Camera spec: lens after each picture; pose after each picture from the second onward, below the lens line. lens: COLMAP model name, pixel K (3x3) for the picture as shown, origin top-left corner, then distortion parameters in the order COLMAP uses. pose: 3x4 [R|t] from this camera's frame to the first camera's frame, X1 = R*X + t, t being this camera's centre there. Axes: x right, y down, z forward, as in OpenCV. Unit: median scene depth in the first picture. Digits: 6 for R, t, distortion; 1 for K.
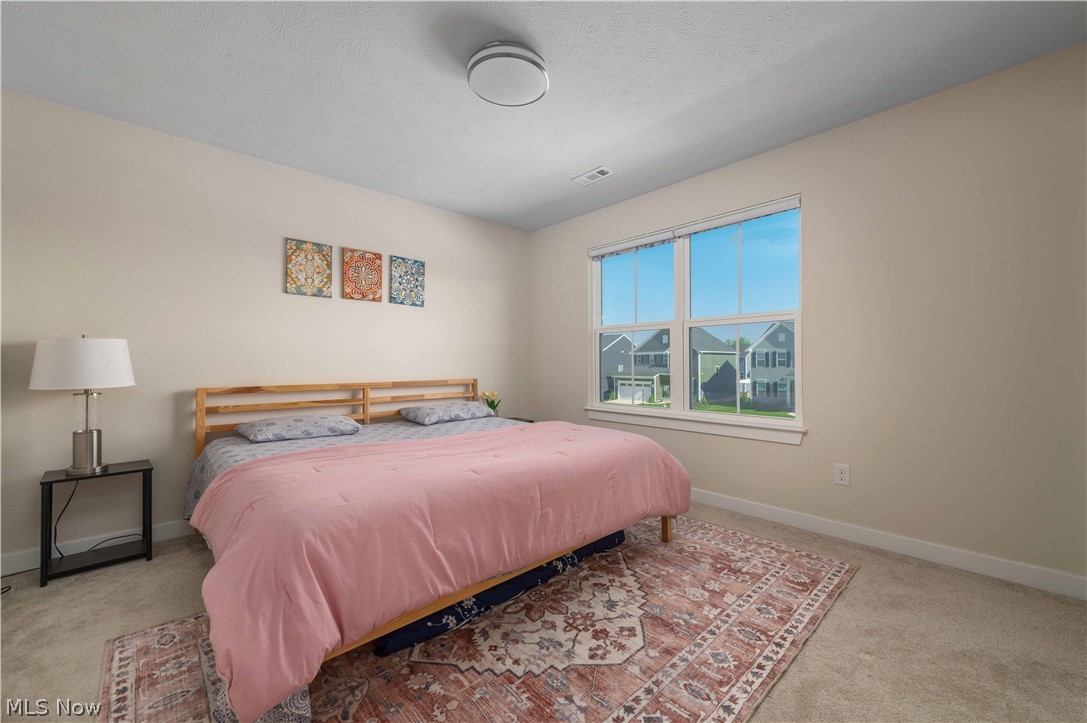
lens RADIAL K [[432.0, 0, 560.3], [0, 432.0, 360.1], [0, 0, 1]] dist [0.012026, -0.000132]
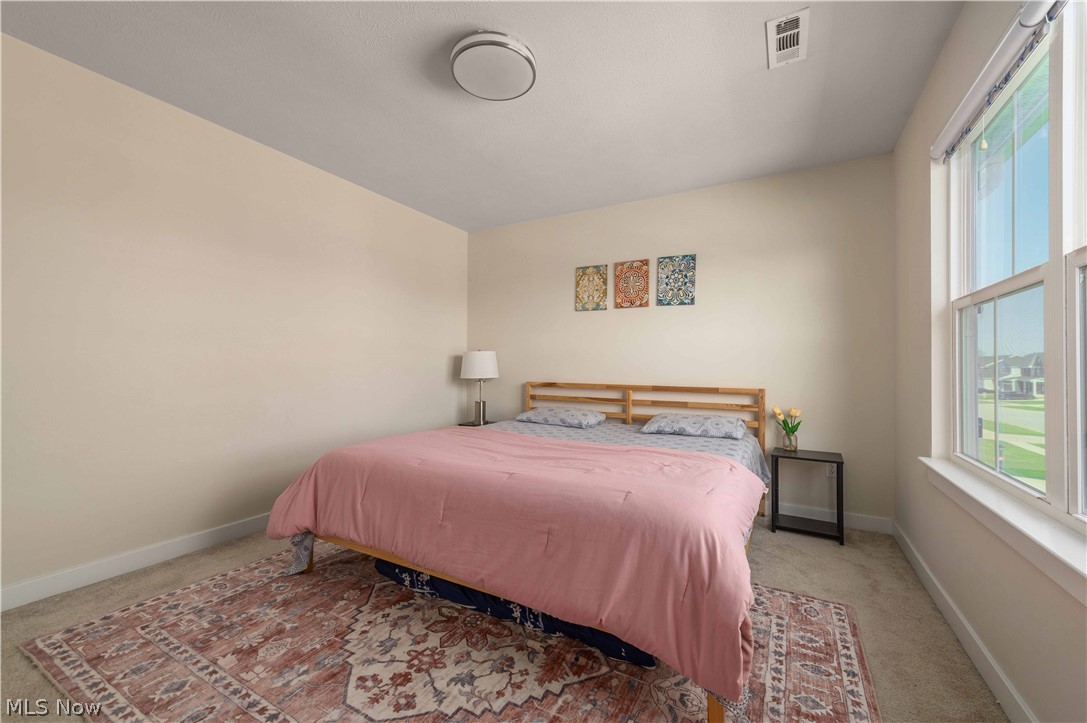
lens RADIAL K [[432.0, 0, 560.3], [0, 432.0, 360.1], [0, 0, 1]] dist [0.012026, -0.000132]
pose [[0.290072, -0.002658, -0.957001, 0.646028], [-0.000222, 0.999996, -0.002844, -0.006788], [0.957005, 0.001037, 0.290070, 0.659943]]
